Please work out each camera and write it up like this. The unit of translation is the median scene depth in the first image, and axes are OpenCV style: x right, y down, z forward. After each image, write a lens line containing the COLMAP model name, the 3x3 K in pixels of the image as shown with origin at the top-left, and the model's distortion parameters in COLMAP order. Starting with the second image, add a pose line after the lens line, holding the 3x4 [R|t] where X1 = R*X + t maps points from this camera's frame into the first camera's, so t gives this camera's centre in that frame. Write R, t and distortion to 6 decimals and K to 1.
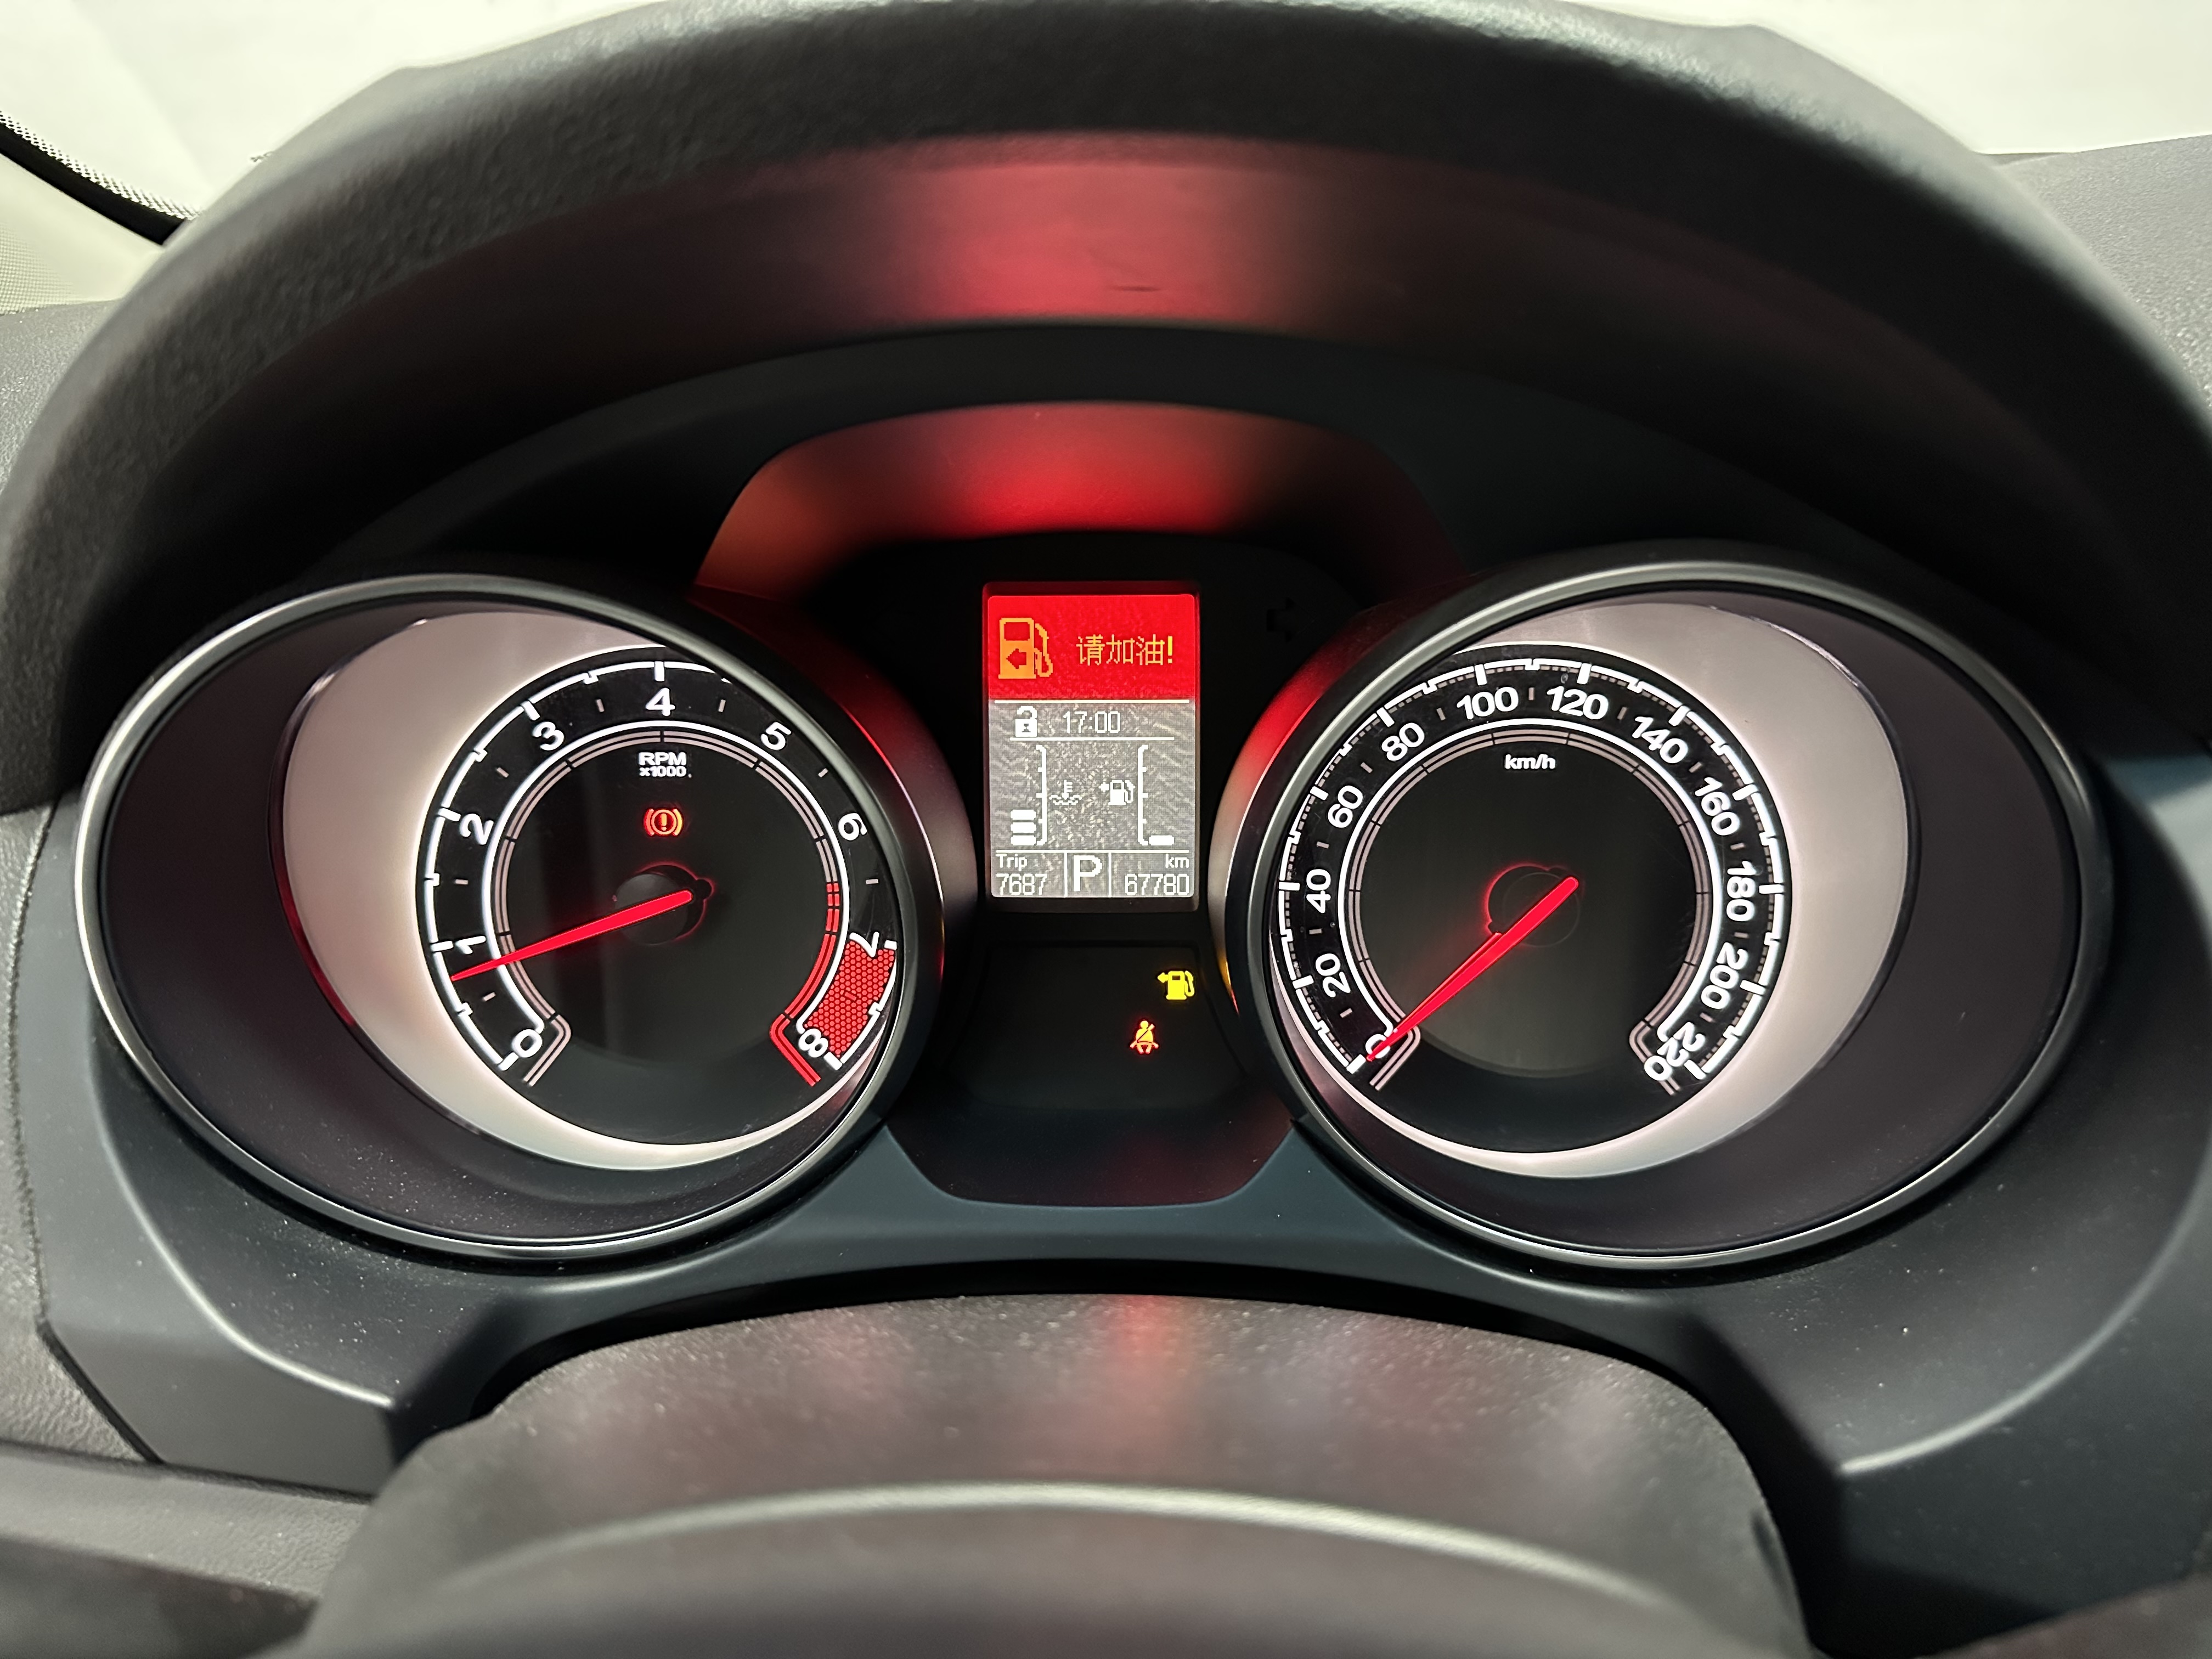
lens RADIAL K [[1513.6, 0, 1104.8], [0, 1513.6, 841.8], [0, 0, 1]] dist [0.076115, -0.081338]
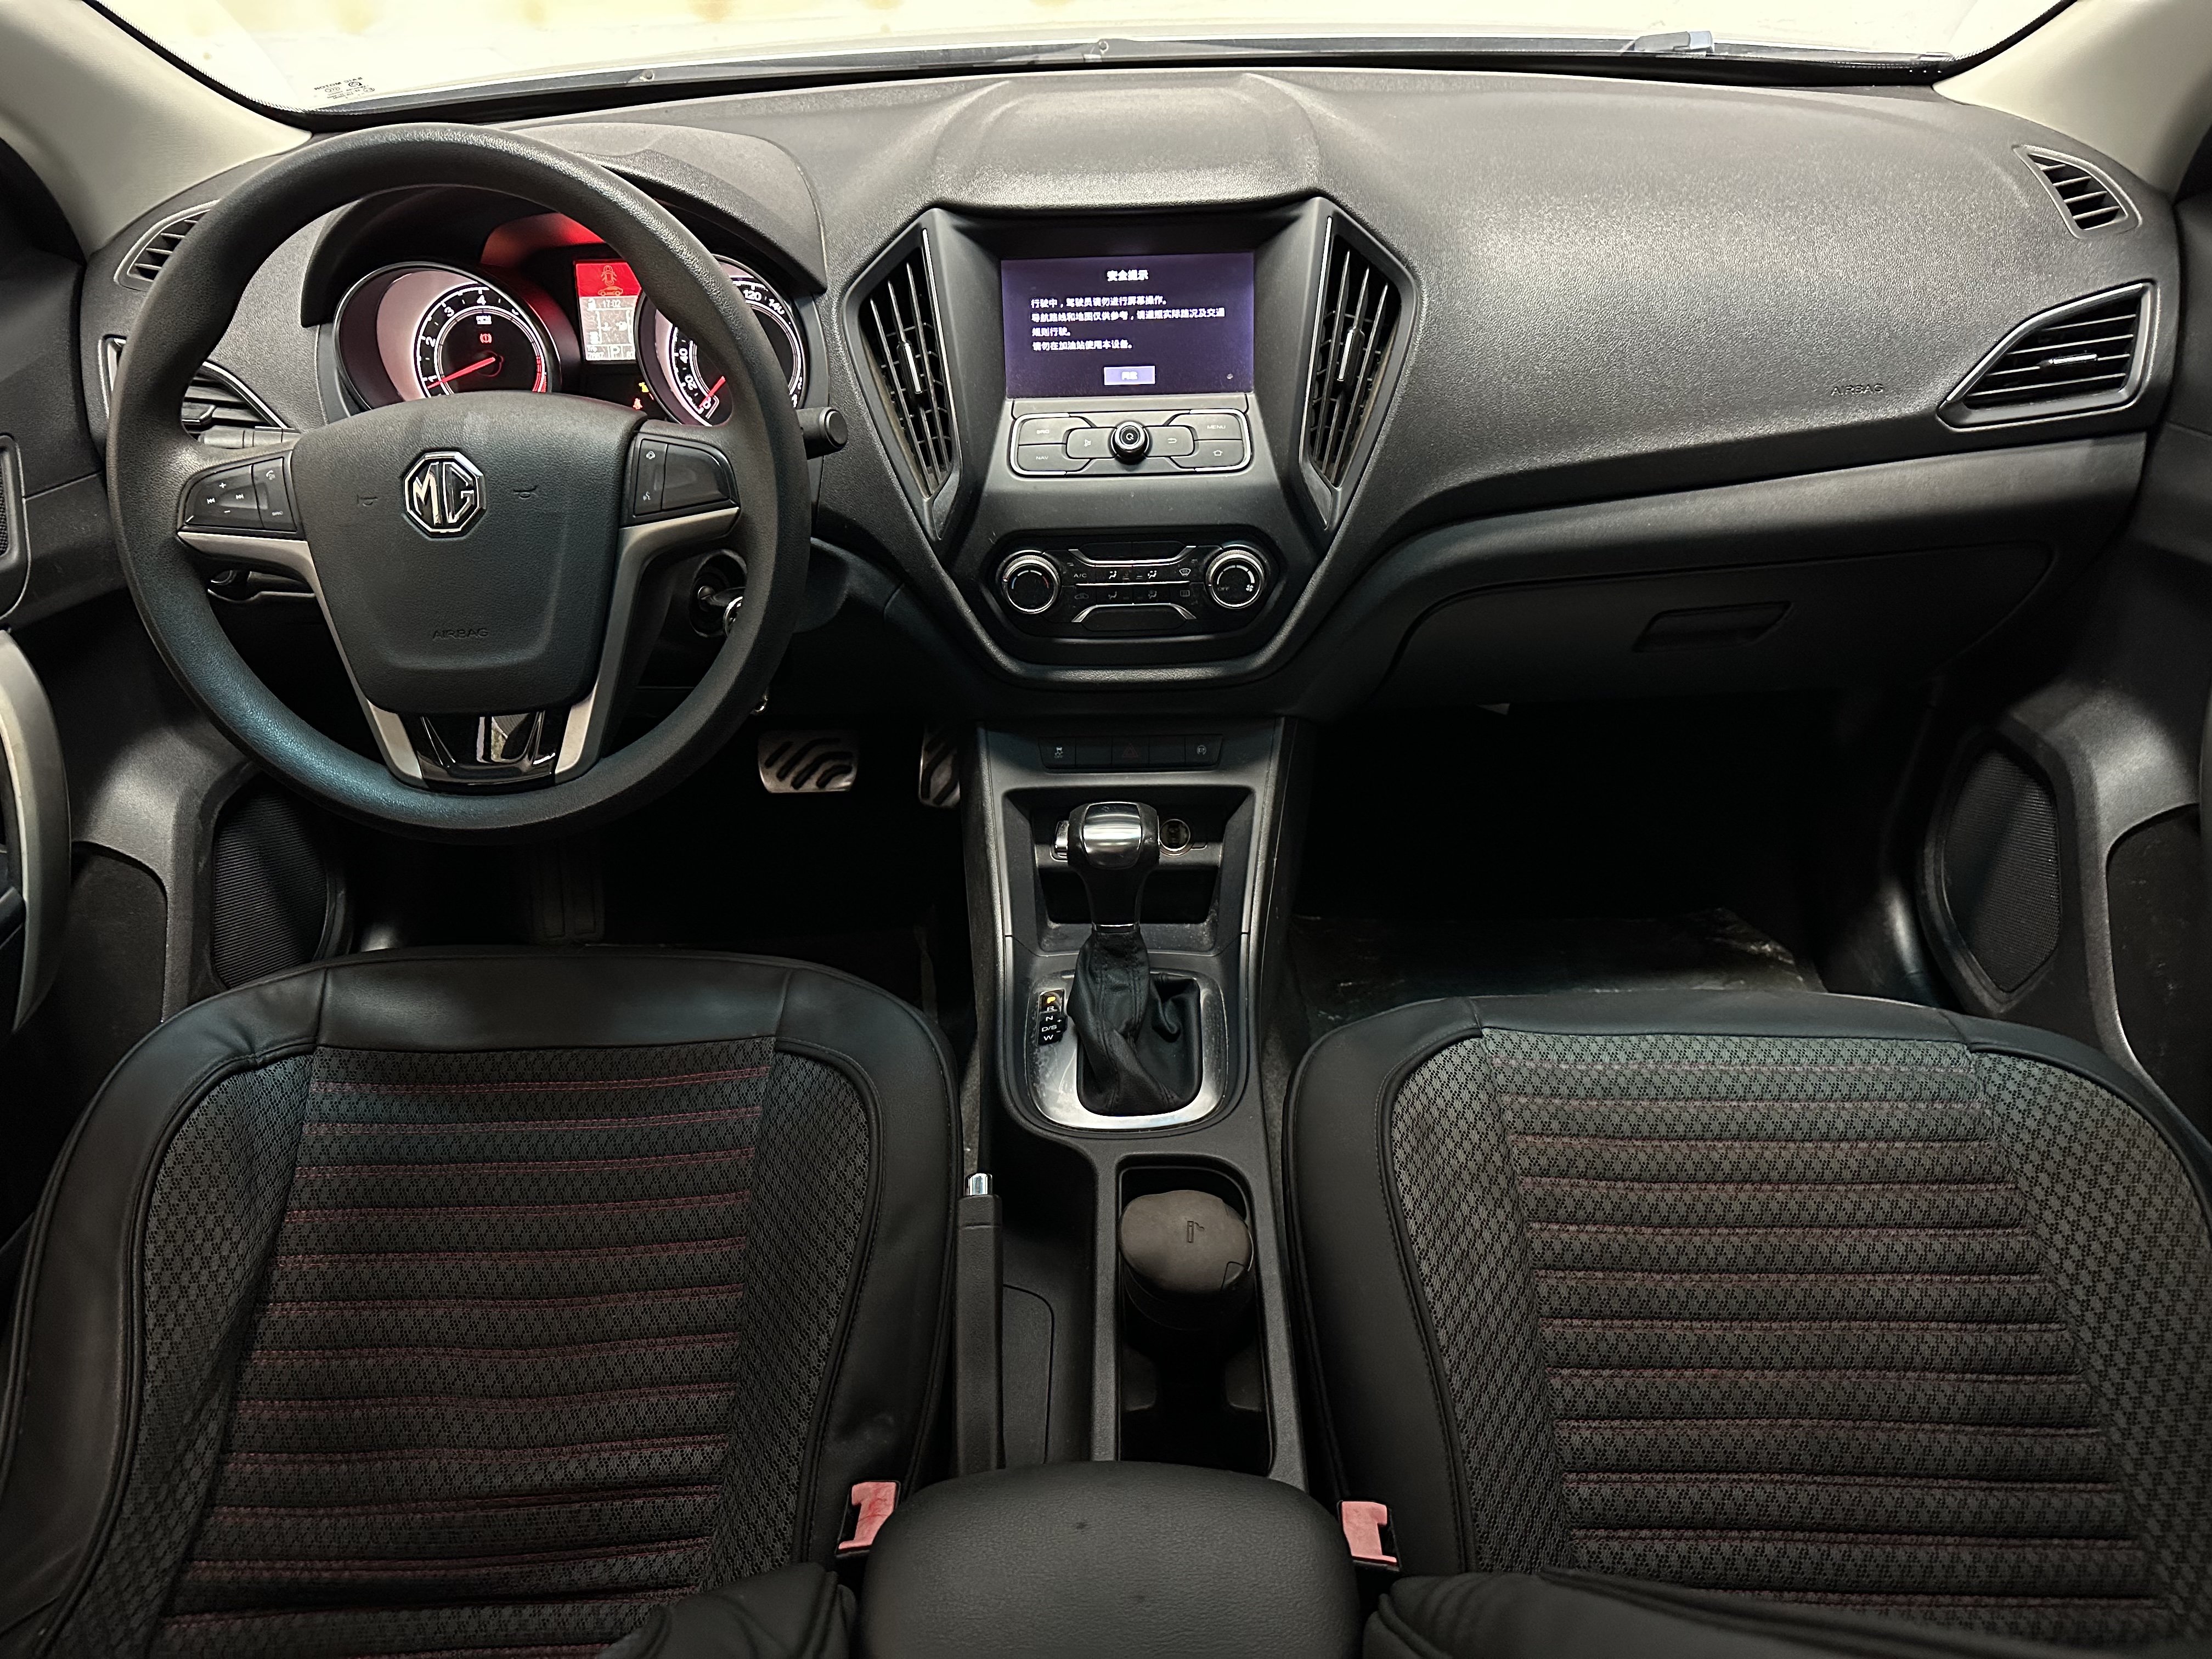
lens RADIAL K [[1513.6, 0, 1104.8], [0, 1513.6, 841.8], [0, 0, 1]] dist [0.076115, -0.081338]
pose [[0.999742, -0.013361, -0.018372, 1.117058], [0.016525, 0.982678, 0.184582, 0.476330], [0.015587, -0.184838, 0.982645, -2.494972]]
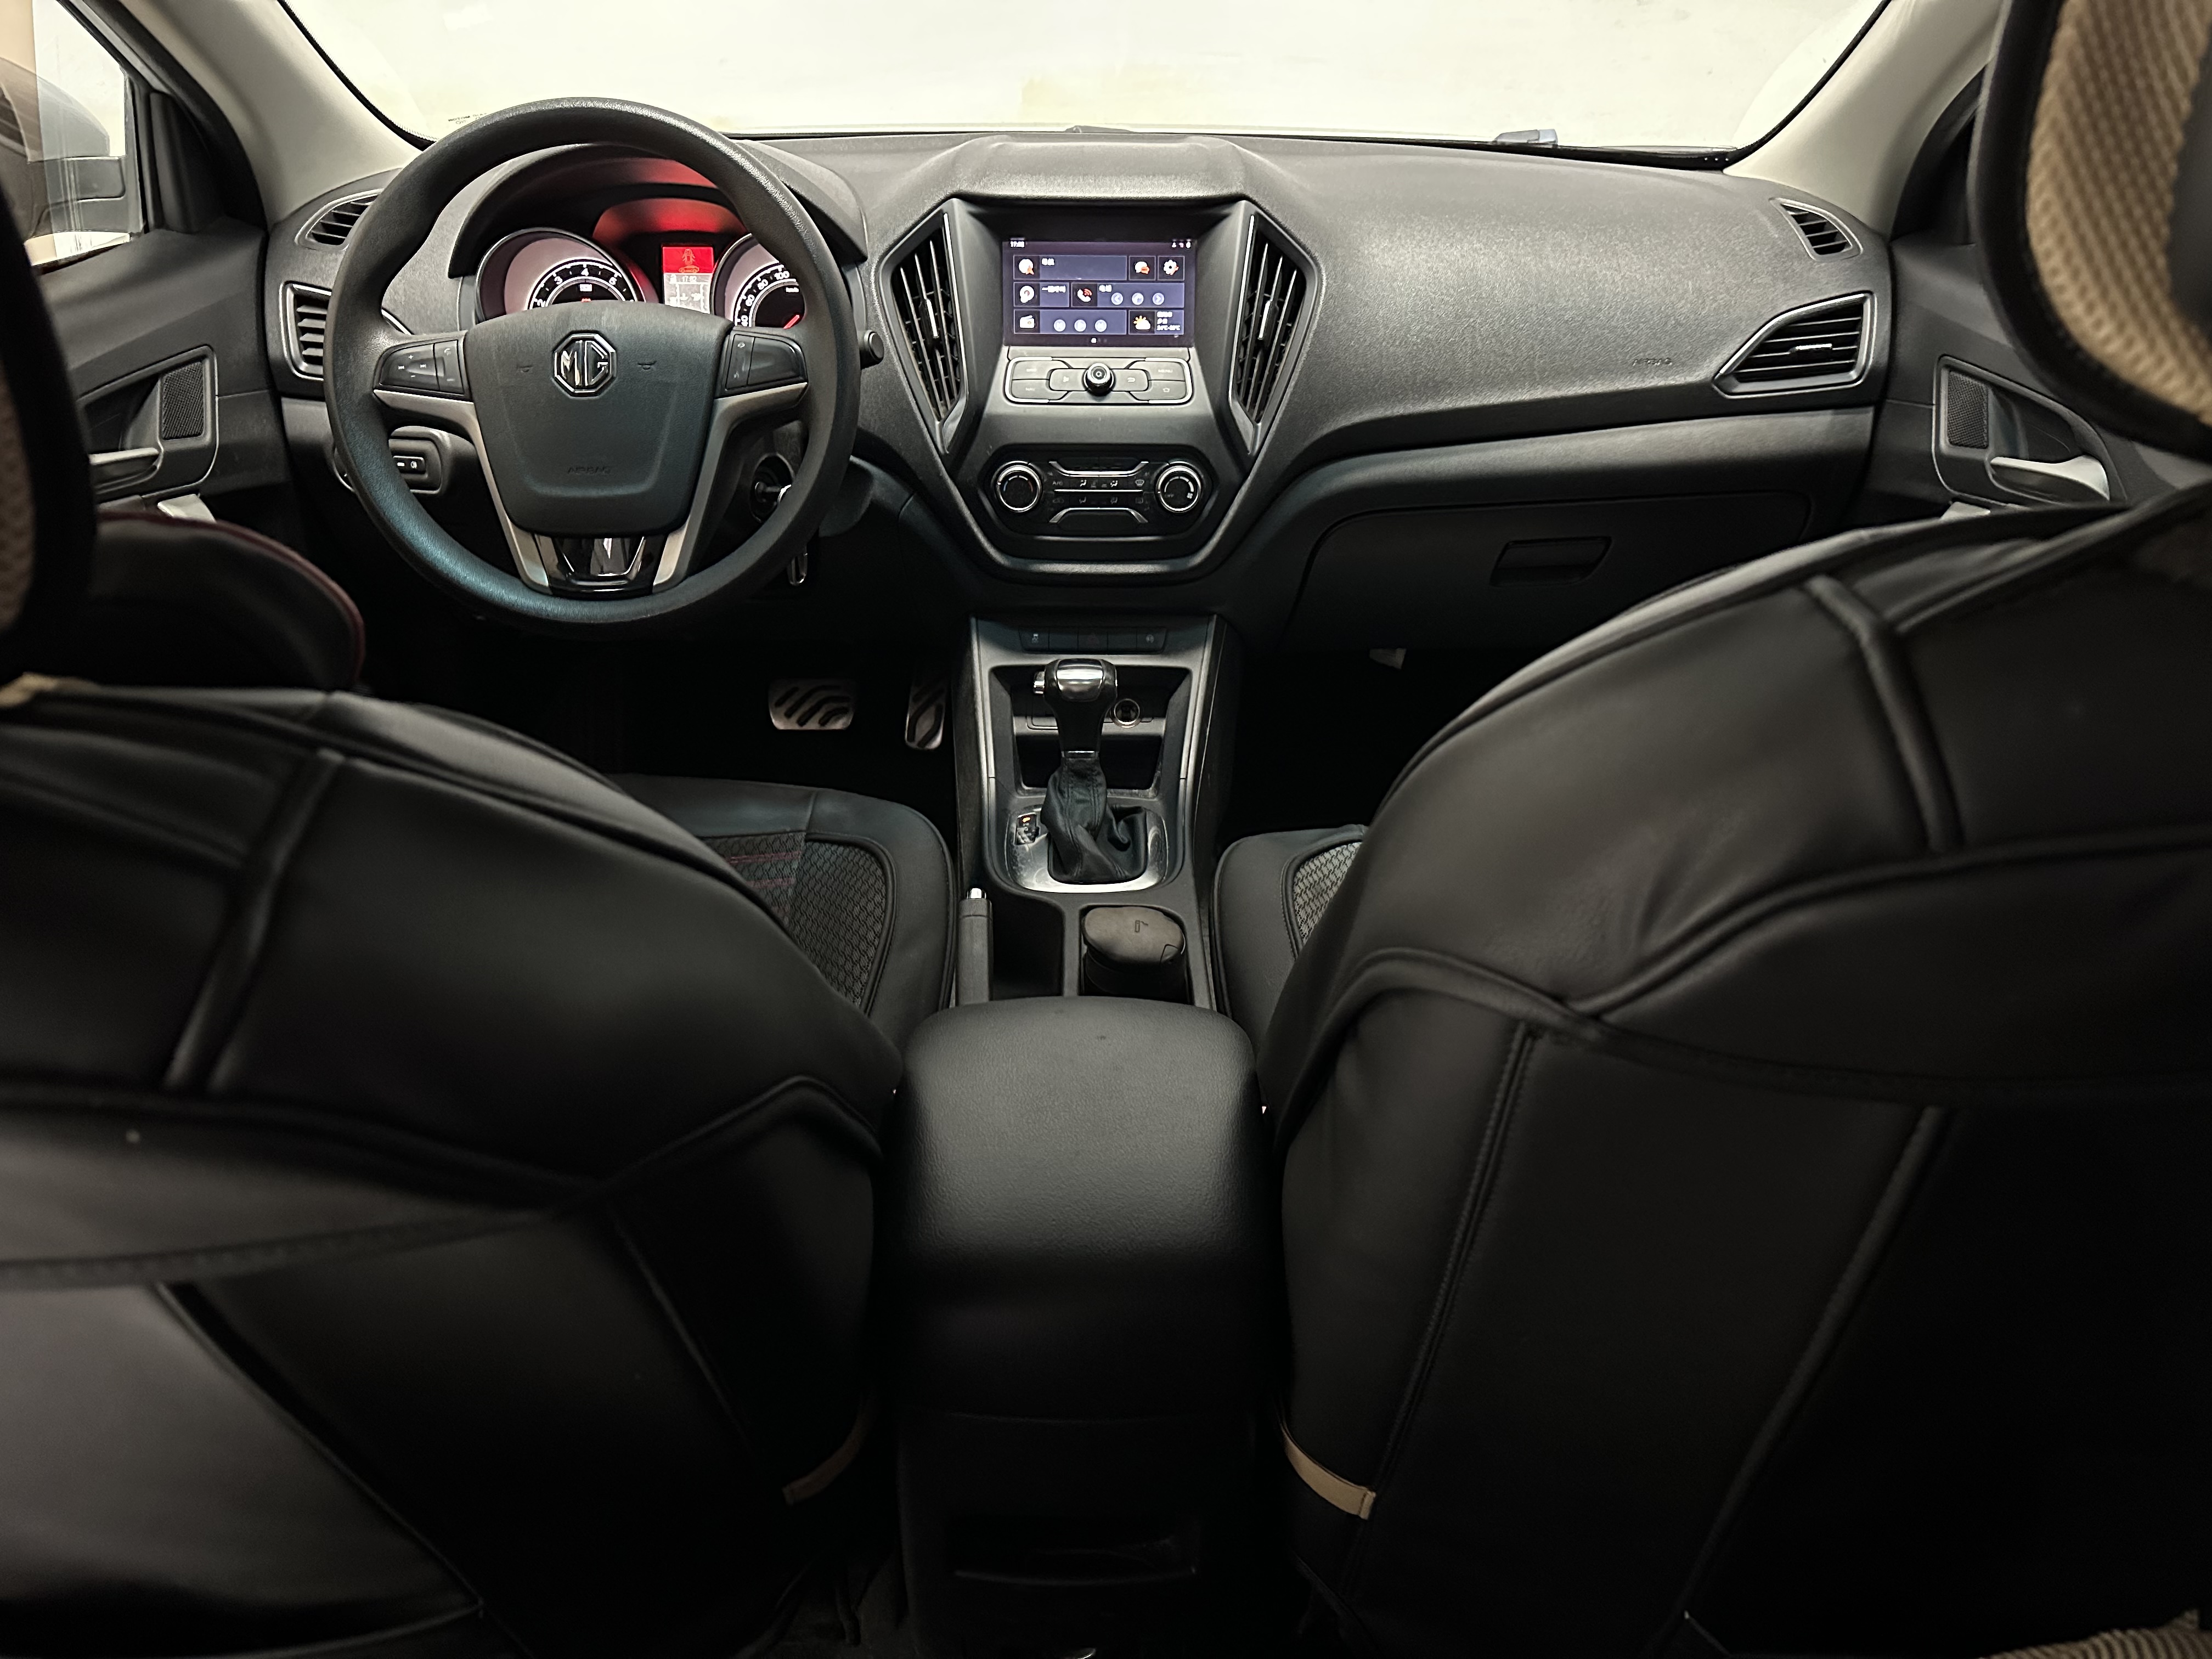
lens RADIAL K [[1513.6, 0, 1104.8], [0, 1513.6, 841.8], [0, 0, 1]] dist [0.076115, -0.081338]
pose [[0.999742, 0.006723, 0.021685, 1.060714], [-0.008399, 0.996905, 0.078172, 1.133550], [-0.021092, -0.078334, 0.996704, -3.374588]]
